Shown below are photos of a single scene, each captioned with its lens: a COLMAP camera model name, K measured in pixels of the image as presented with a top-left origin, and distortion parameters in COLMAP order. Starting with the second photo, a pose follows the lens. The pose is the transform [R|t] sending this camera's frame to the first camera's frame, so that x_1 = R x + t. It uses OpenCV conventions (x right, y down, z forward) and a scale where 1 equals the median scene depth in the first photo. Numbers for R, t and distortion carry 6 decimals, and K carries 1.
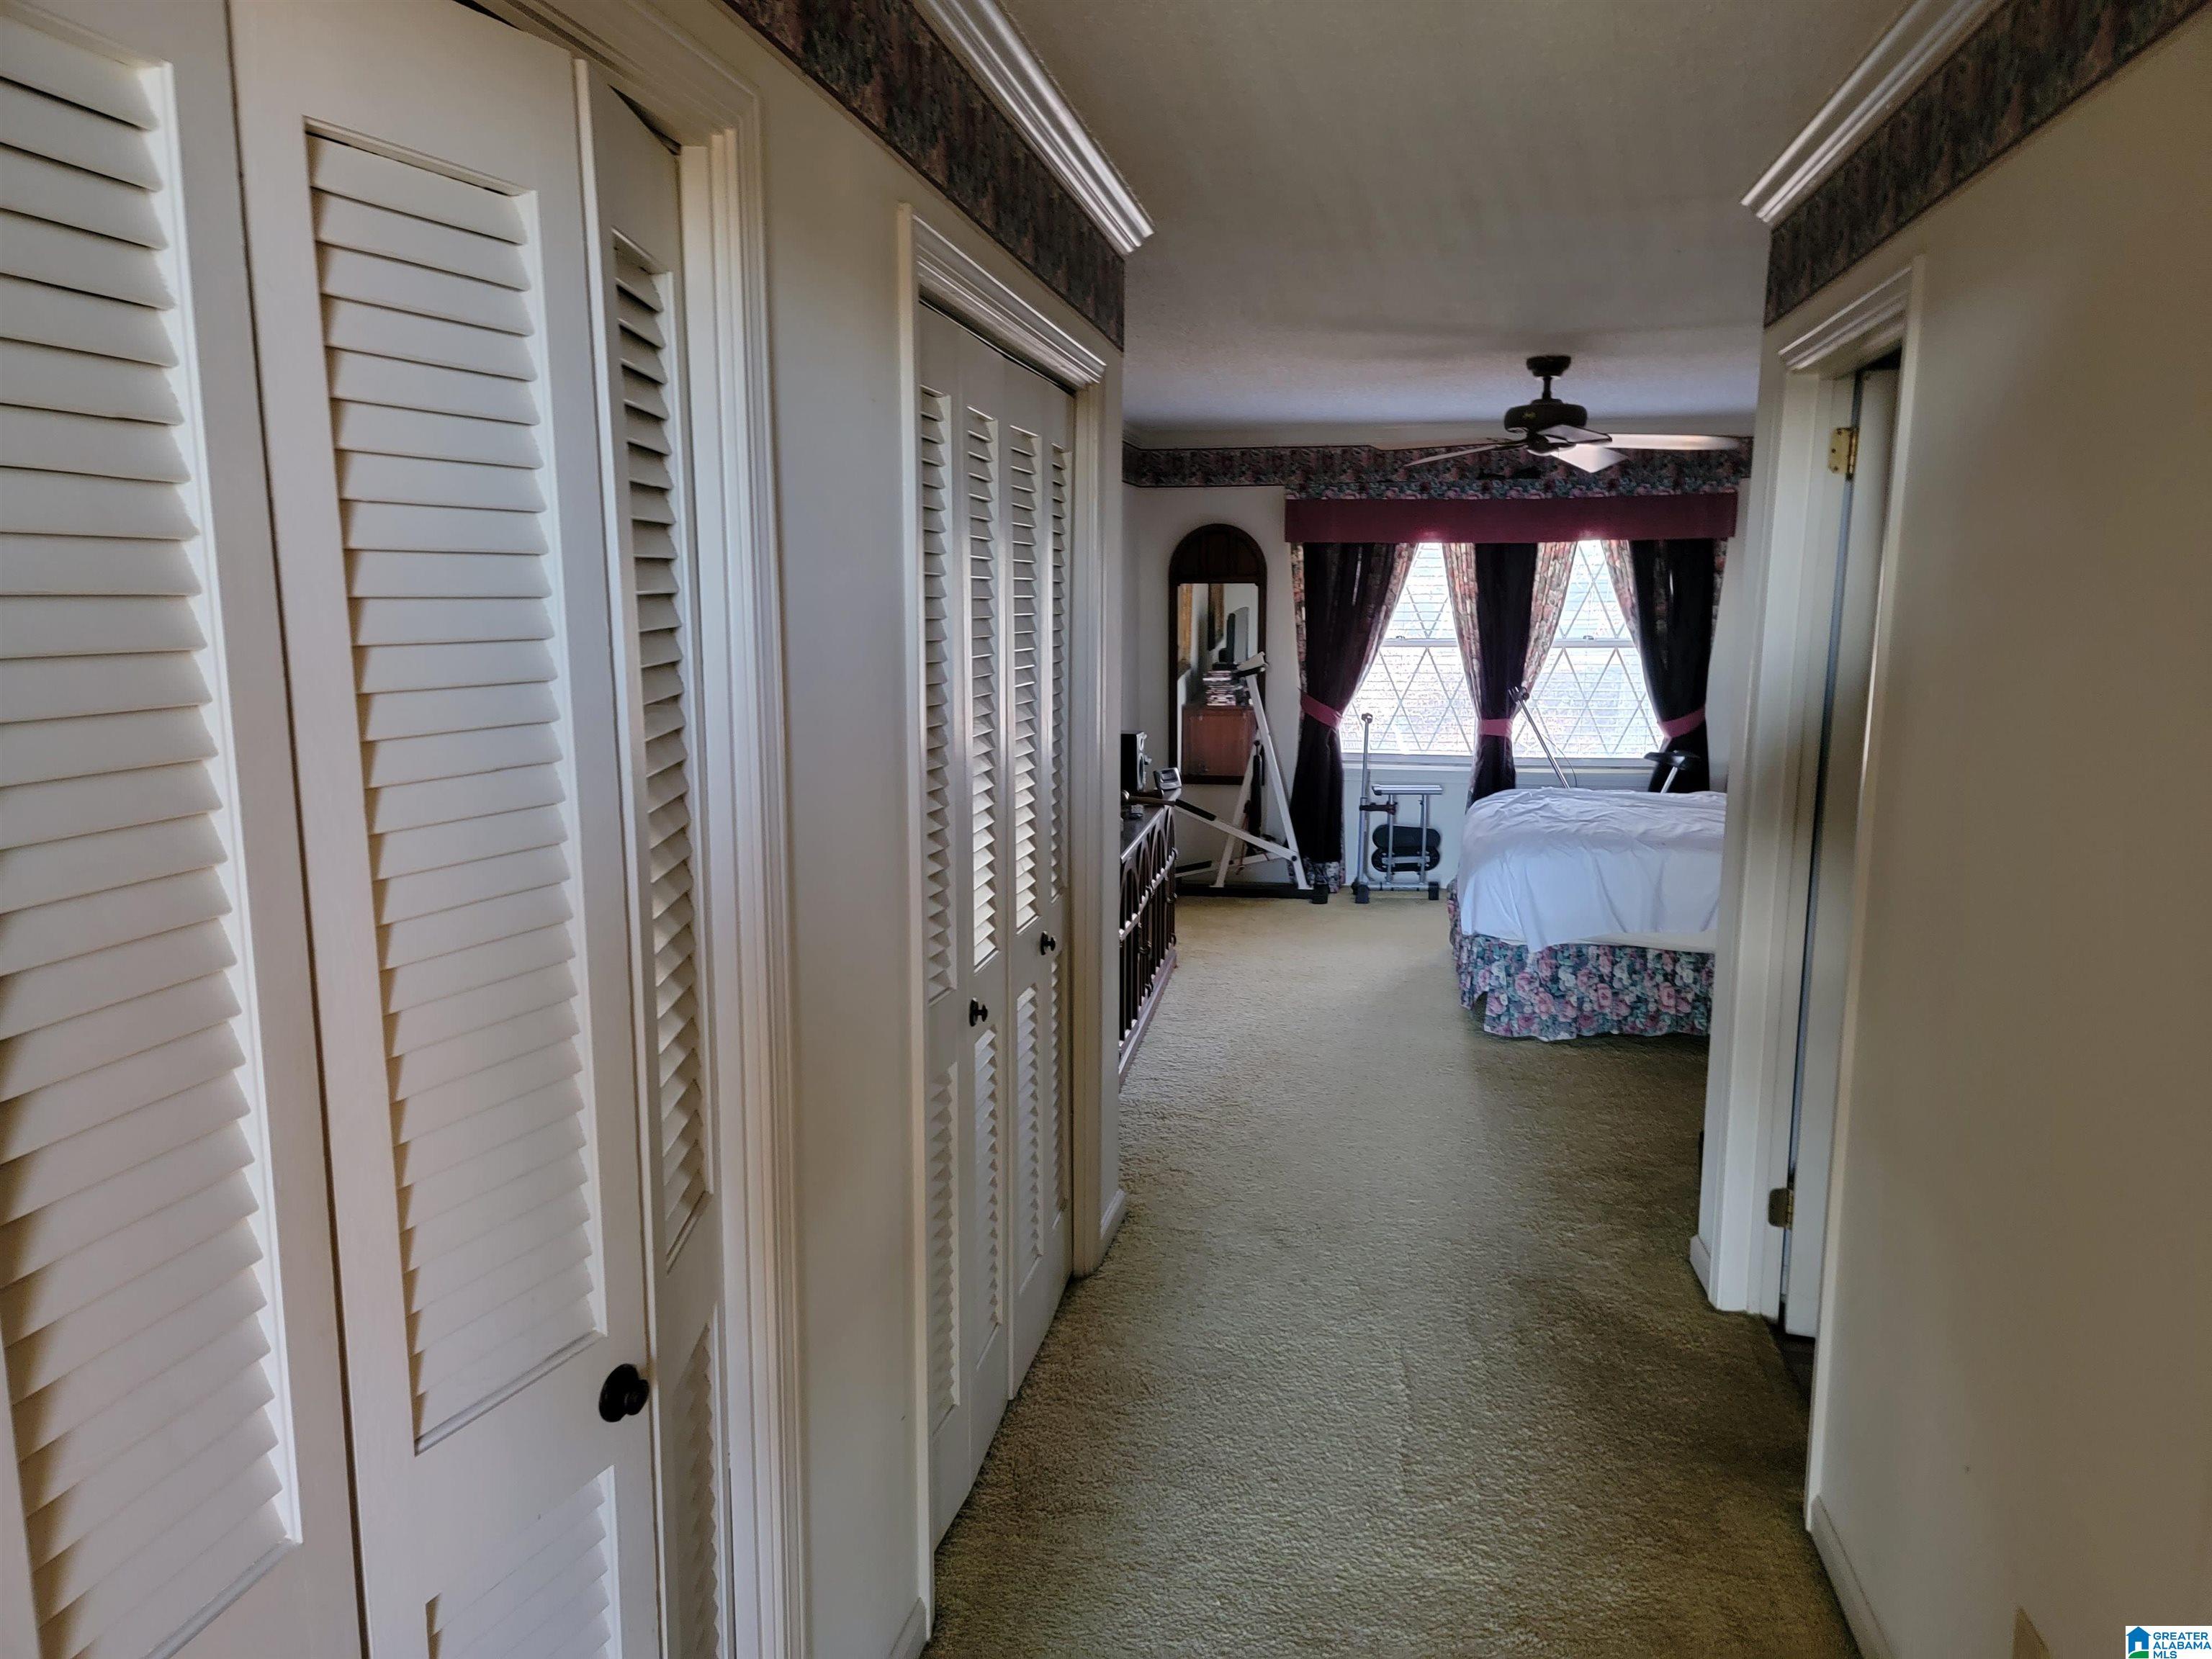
lens RADIAL K [[1524.4, 0, 1093.3], [0, 1524.4, 838.7], [0, 0, 1]] dist [0.084877, -0.066820]
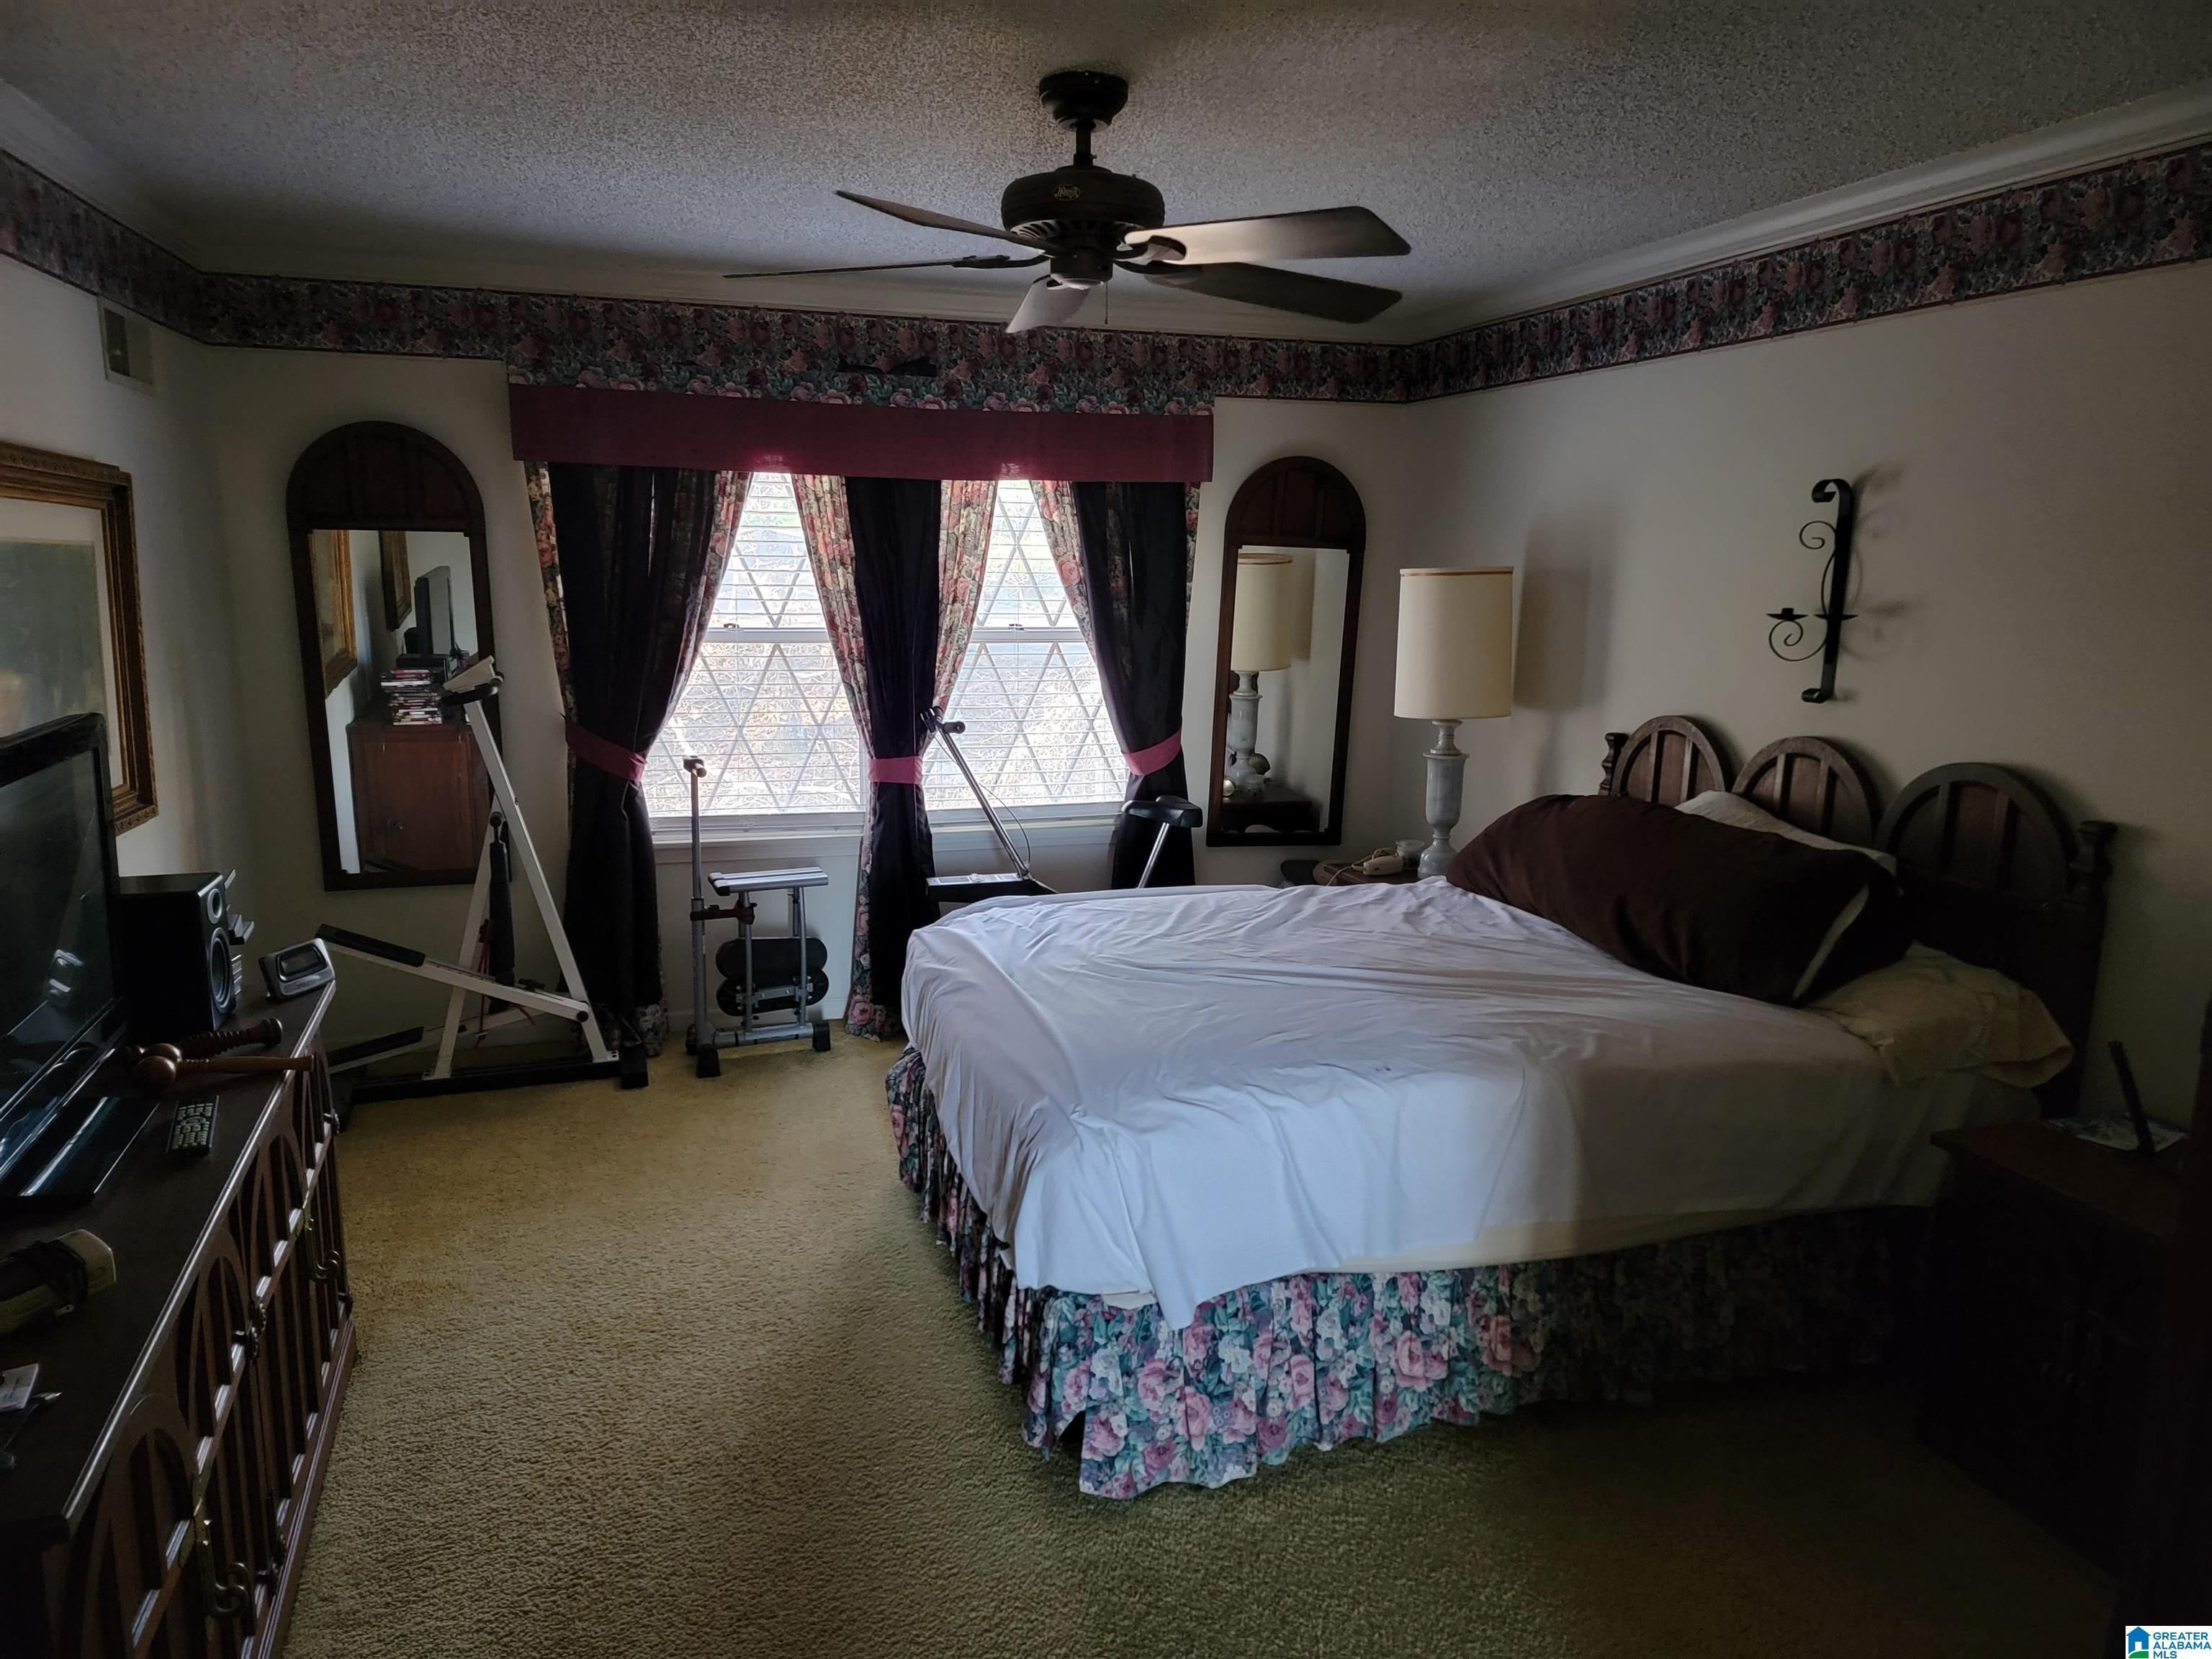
lens RADIAL K [[1524.4, 0, 1113.1], [0, 1524.4, 843.0], [0, 0, 1]] dist [0.084877, -0.066820]
pose [[0.875849, -0.080435, 0.475836, 0.036242], [0.064930, 0.996688, 0.048966, -0.067567], [-0.478198, -0.011991, 0.878170, 0.399129]]
